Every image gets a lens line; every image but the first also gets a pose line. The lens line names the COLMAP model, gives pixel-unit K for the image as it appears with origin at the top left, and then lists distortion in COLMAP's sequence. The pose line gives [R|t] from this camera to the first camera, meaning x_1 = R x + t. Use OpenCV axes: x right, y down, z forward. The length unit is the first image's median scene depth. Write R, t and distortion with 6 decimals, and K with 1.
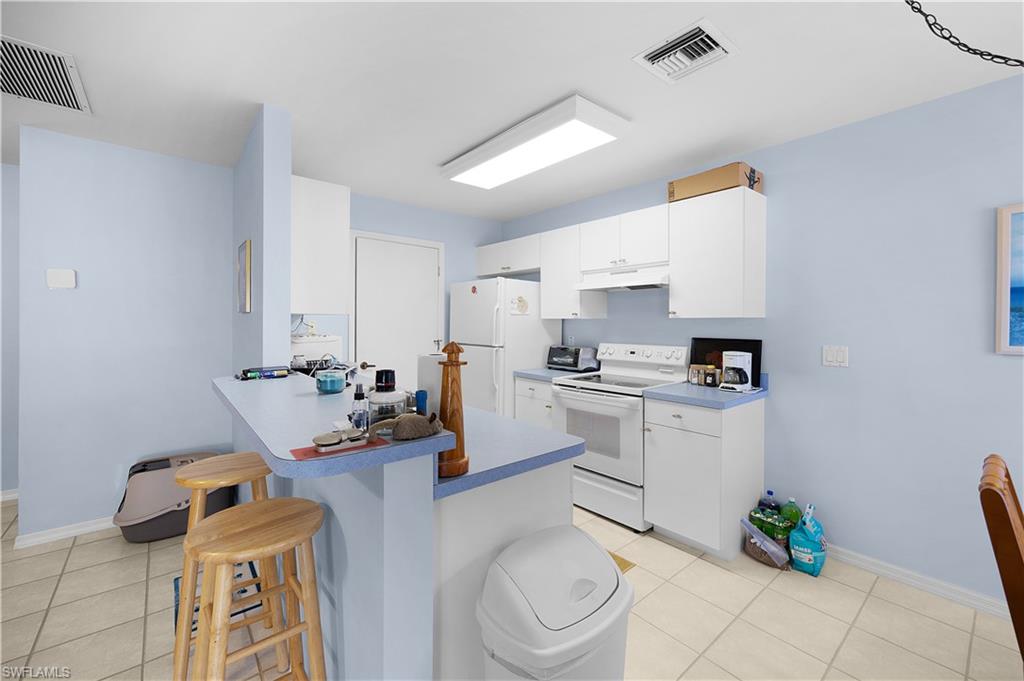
lens RADIAL K [[417.0, 0, 511.0], [0, 417.0, 323.1], [0, 0, 1]] dist [0.002047, 0.000283]
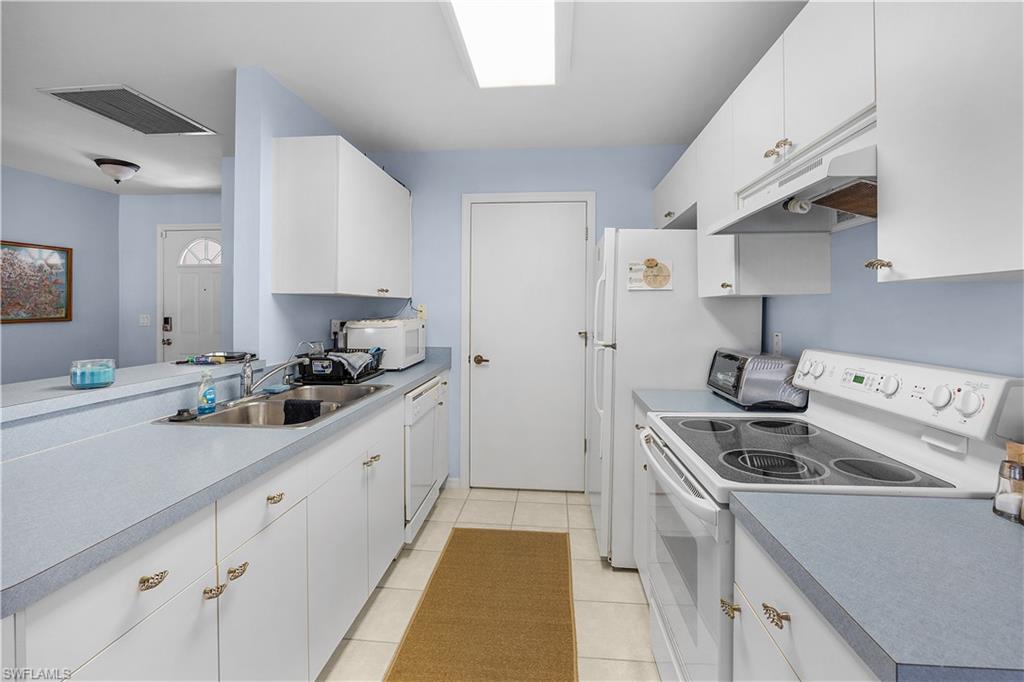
lens RADIAL K [[461.4, 0, 513.2], [0, 461.4, 310.8], [0, 0, 1]] dist [-0.017958, 0.000242]
pose [[0.702901, 0.000583, -0.711287, 0.464479], [-0.004276, 0.999985, -0.003407, 0.013119], [0.711275, 0.005436, 0.702893, 0.605375]]
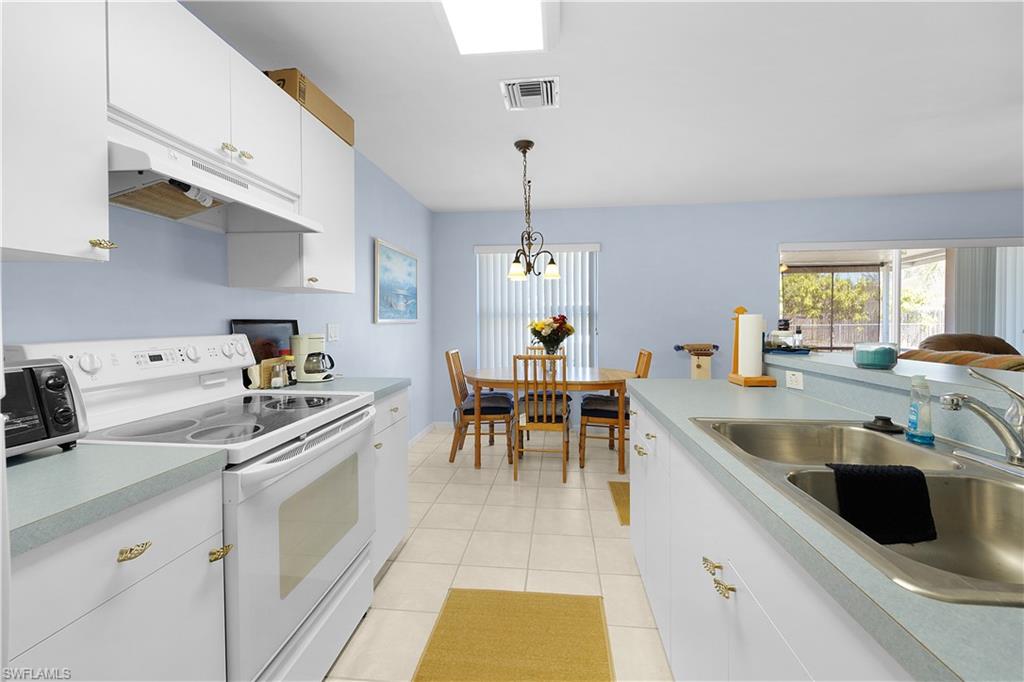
lens RADIAL K [[417.0, 0, 511.0], [0, 417.0, 323.6], [0, 0, 1]] dist [0.002047, 0.000283]
pose [[-0.692129, -0.004263, 0.721761, -0.326334], [0.004670, 0.999935, 0.010384, 0.042589], [-0.721759, 0.010557, -0.692064, 1.306503]]
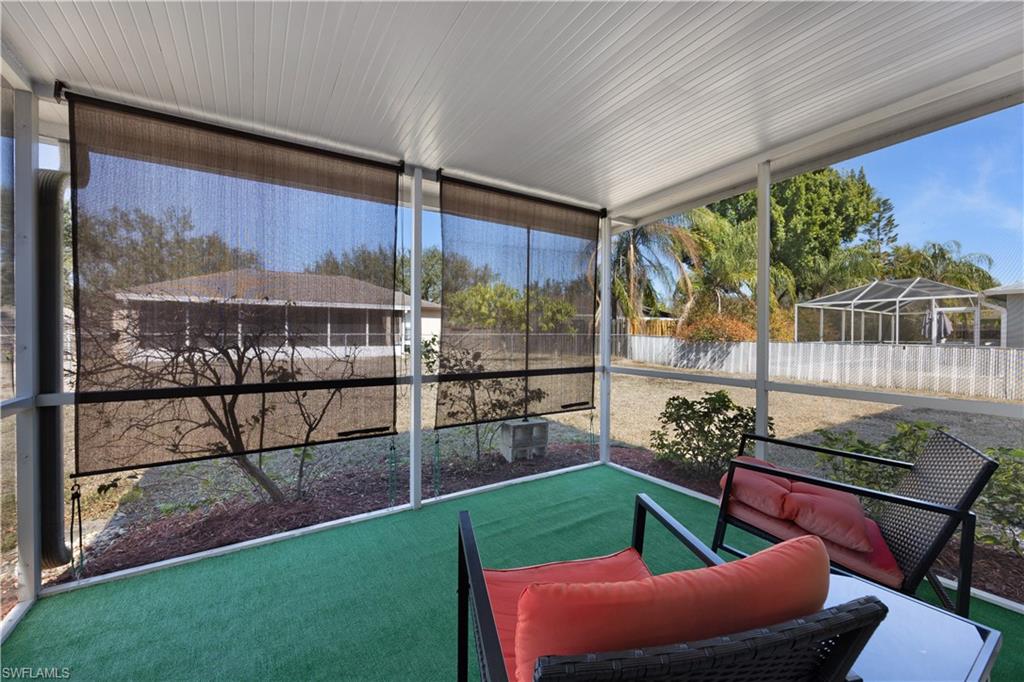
lens RADIAL K [[413.5, 0, 512.0], [0, 413.5, 341.0], [0, 0, 1]] dist [0.000208, 0.000147]
pose [[-0.993135, -0.005974, 0.116822, 0.090687], [-0.003419, 0.999751, 0.022060, 0.113149], [-0.116925, 0.021509, -0.992908, -0.731783]]
